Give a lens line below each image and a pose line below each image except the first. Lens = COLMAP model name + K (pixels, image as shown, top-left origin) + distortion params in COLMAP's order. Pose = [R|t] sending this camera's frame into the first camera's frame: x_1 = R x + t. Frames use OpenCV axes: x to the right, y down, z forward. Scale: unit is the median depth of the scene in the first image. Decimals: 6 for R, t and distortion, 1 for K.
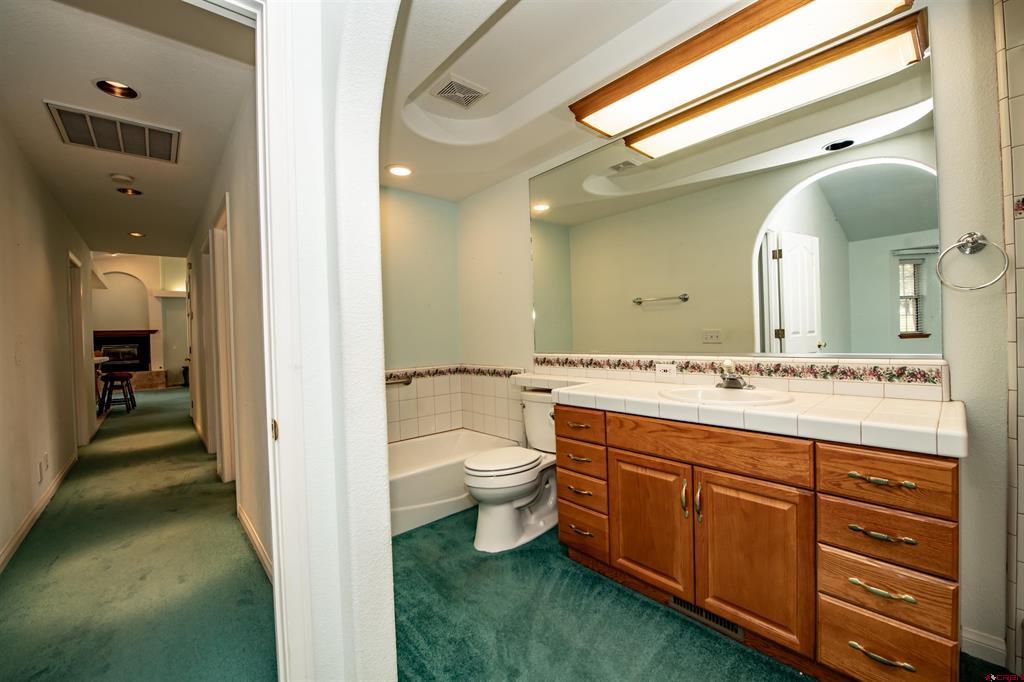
lens RADIAL K [[408.5, 0, 518.2], [0, 408.5, 337.0], [0, 0, 1]] dist [-0.013237, -0.002965]
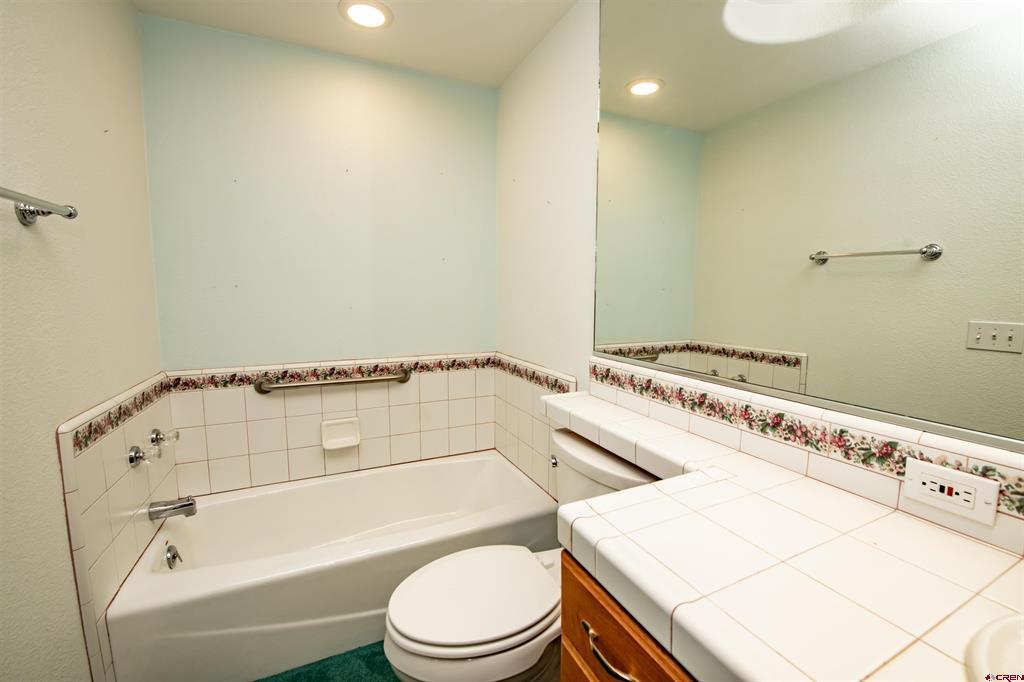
lens RADIAL K [[435.6, 0, 512.0], [0, 435.6, 341.0], [0, 0, 1]] dist [-0.032897, -0.000144]
pose [[0.955559, 0.066836, -0.287123, 0.087321], [-0.036051, 0.993144, 0.111204, -0.031198], [0.292586, -0.095911, 0.951417, 0.398795]]
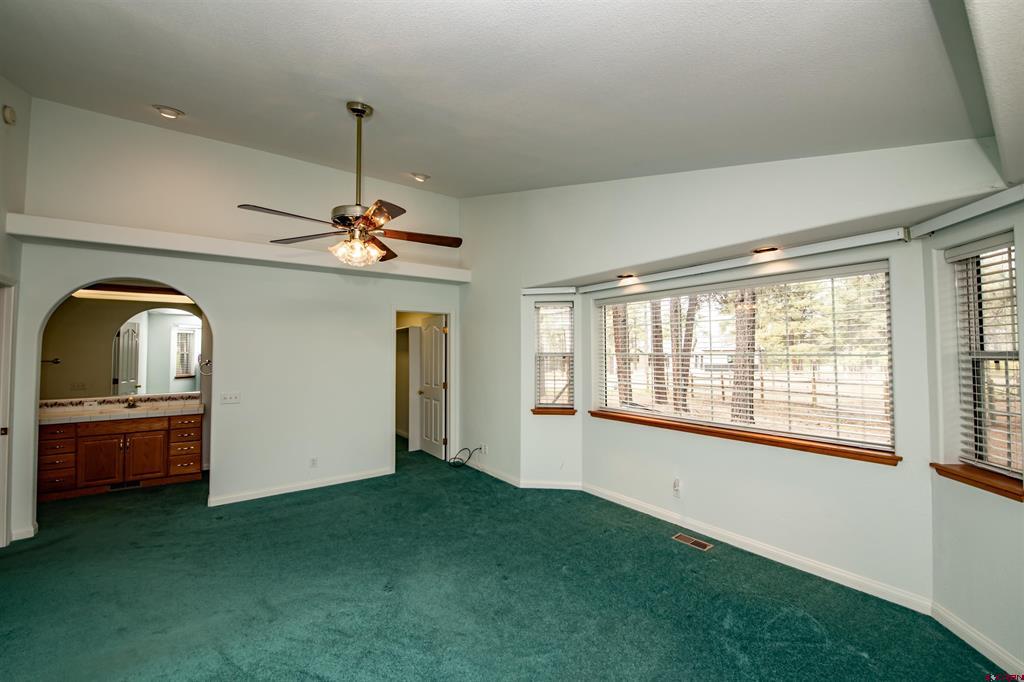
lens RADIAL K [[408.5, 0, 518.2], [0, 408.5, 337.0], [0, 0, 1]] dist [-0.013237, -0.002965]
pose [[0.081373, 0.069990, 0.994223, -1.050554], [0.009656, 0.997429, -0.071006, -0.069617], [-0.996637, 0.015378, 0.080488, -0.960227]]
